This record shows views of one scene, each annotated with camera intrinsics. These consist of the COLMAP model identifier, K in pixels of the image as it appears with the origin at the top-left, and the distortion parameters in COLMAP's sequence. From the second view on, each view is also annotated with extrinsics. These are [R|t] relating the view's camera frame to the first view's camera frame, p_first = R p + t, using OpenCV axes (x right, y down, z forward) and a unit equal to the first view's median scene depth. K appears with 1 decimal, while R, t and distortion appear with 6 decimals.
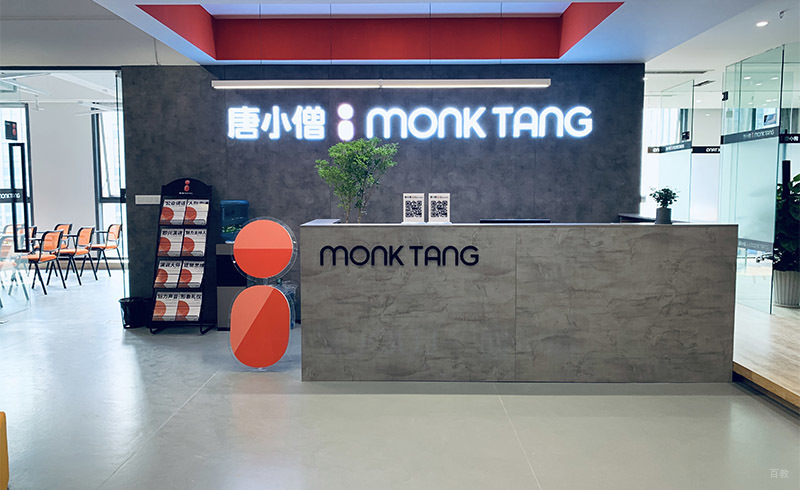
lens RADIAL K [[605.5, 0, 400.8], [0, 605.5, 238.0], [0, 0, 1]] dist [0.075265, -0.100392]
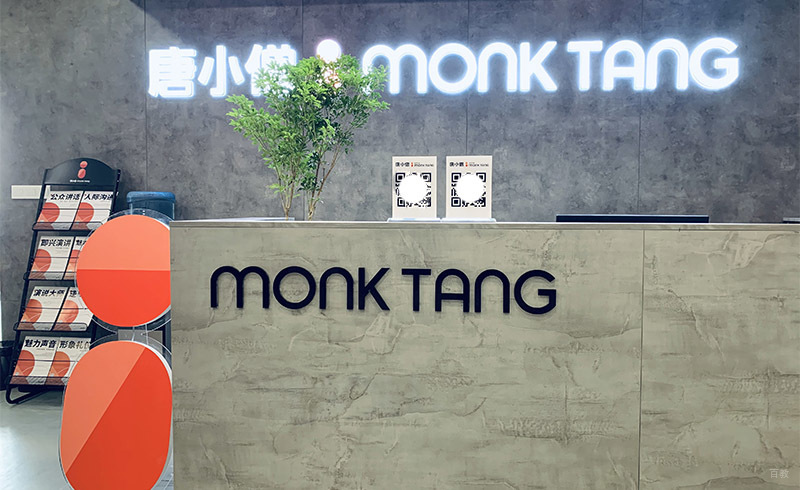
lens RADIAL K [[605.5, 0, 400.8], [0, 605.5, 238.0], [0, 0, 1]] dist [0.075265, -0.100392]
pose [[0.996640, 0.009062, -0.081407, 0.036693], [-0.011887, 0.999342, -0.034280, 0.004315], [0.081043, 0.035132, 0.996091, 0.394261]]
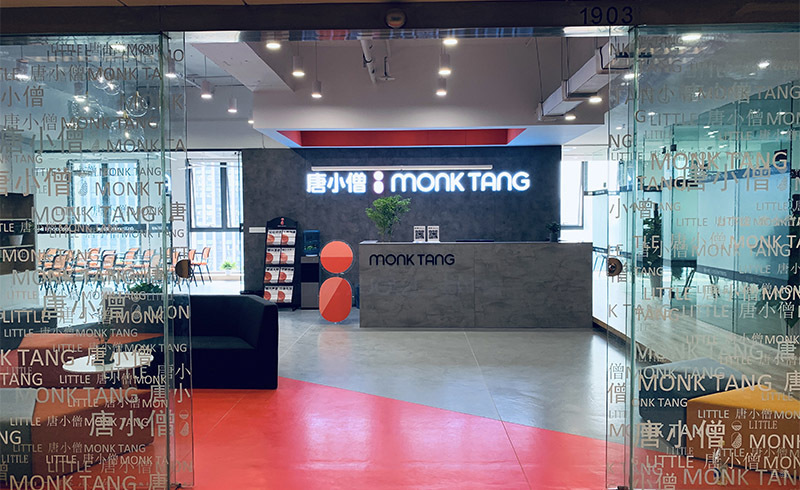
lens RADIAL K [[605.5, 0, 400.8], [0, 605.5, 238.0], [0, 0, 1]] dist [0.075265, -0.100392]
pose [[0.999839, -0.004469, -0.017383, -0.003041], [0.003690, 0.998996, -0.044646, 0.033625], [0.017565, 0.044575, 0.998852, -0.638397]]
